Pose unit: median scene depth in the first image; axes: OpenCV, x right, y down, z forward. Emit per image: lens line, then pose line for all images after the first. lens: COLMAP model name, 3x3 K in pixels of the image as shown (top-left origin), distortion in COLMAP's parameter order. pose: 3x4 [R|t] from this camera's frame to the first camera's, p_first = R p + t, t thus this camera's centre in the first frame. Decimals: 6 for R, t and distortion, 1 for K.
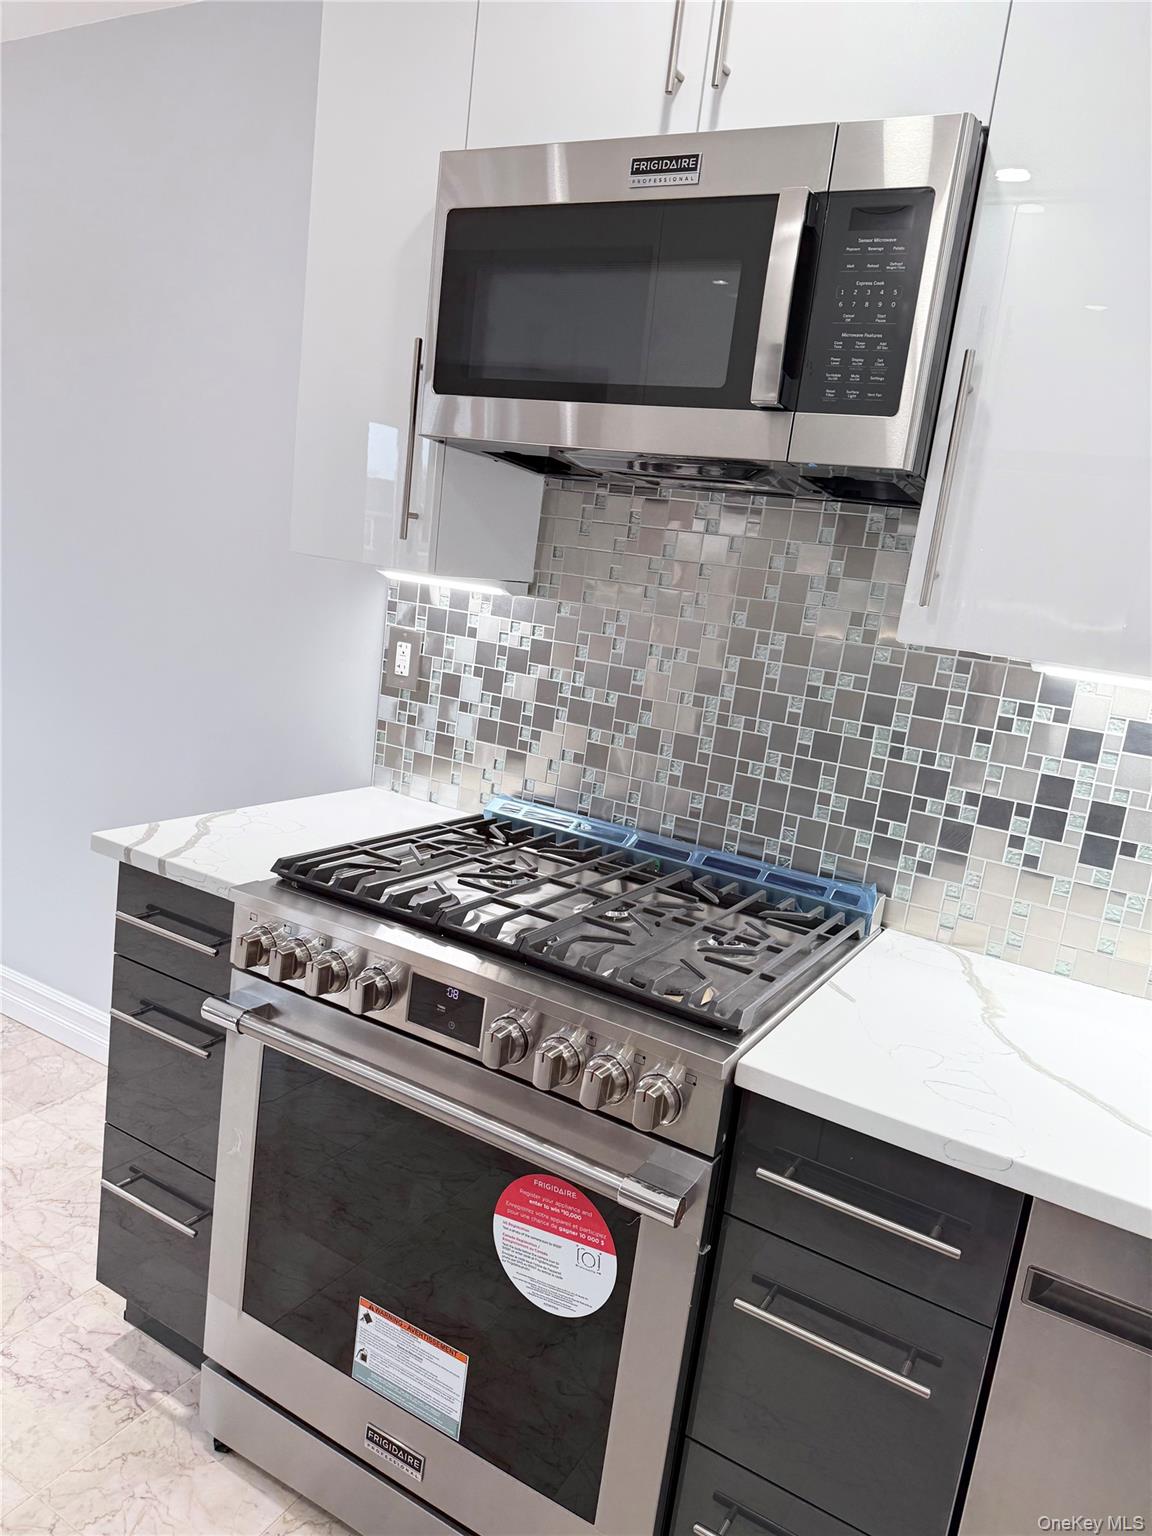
lens RADIAL K [[1066.2, 0, 613.8], [0, 1066.2, 762.3], [0, 0, 1]] dist [0.034826, -0.019852]
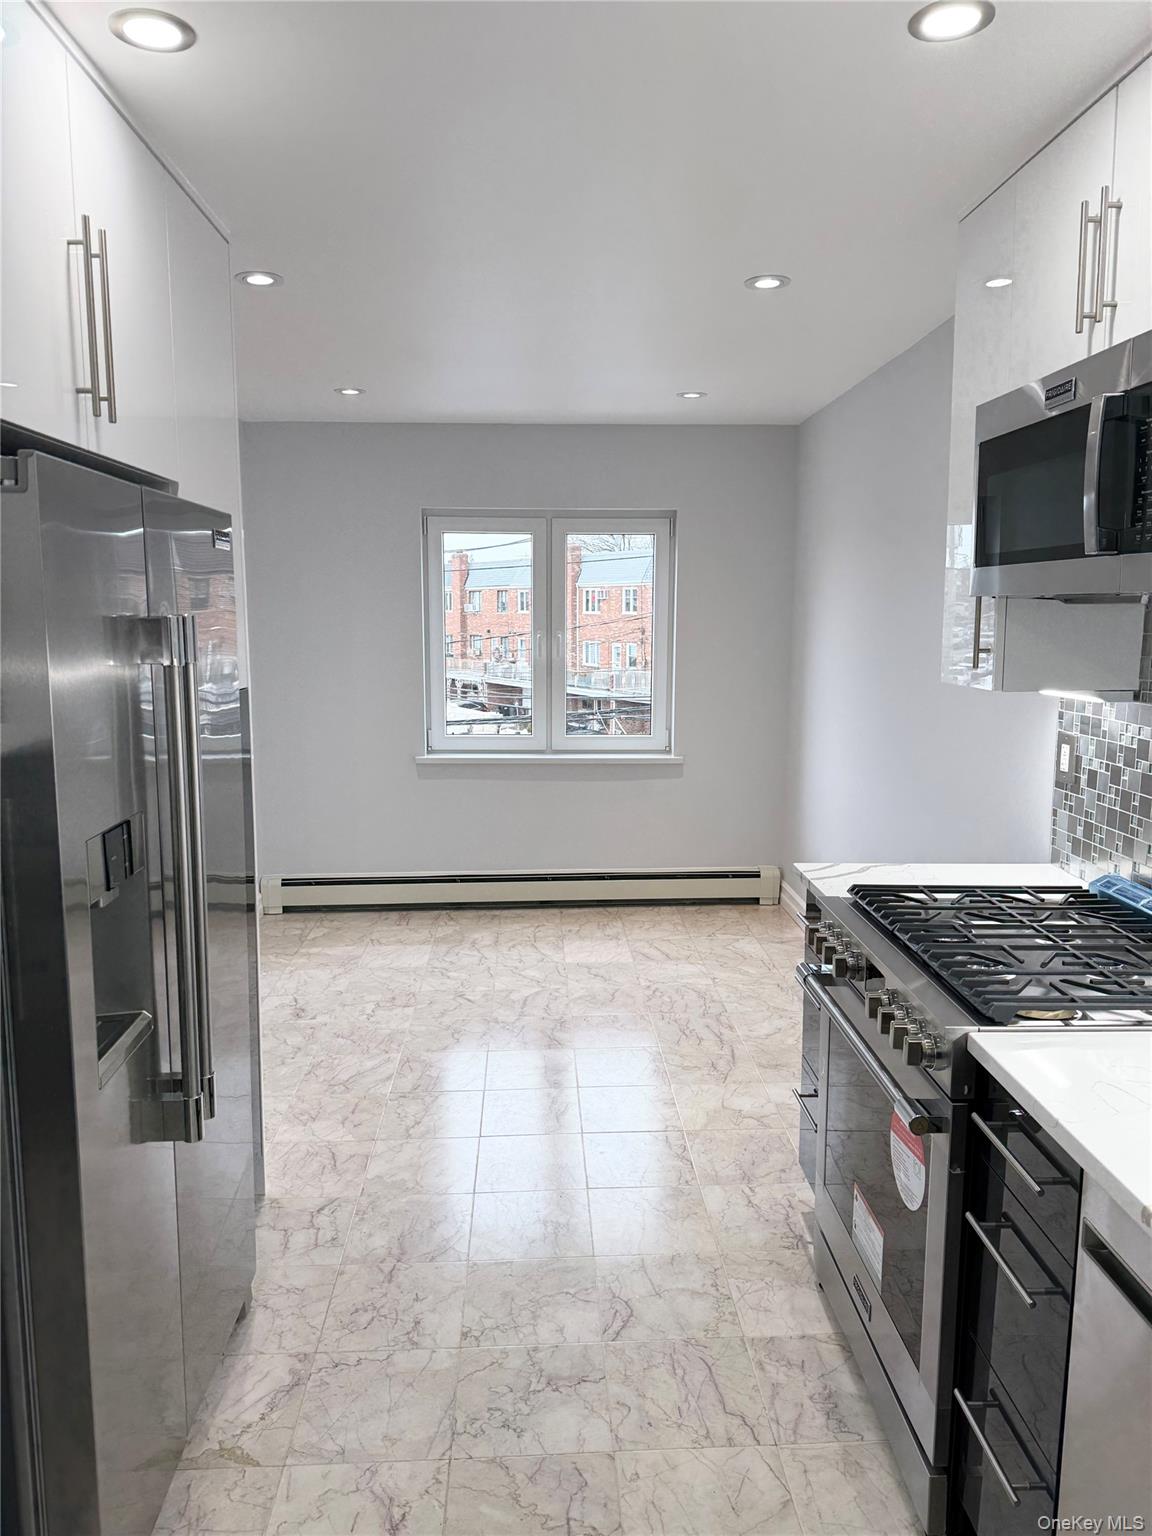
lens RADIAL K [[1066.2, 0, 586.8], [0, 1066.2, 728.5], [0, 0, 1]] dist [0.034826, -0.019852]
pose [[0.538221, -0.035212, -0.842068, 0.653270], [-0.082386, 0.992144, -0.094146, 0.035937], [0.838767, 0.120046, 0.531092, -0.132982]]
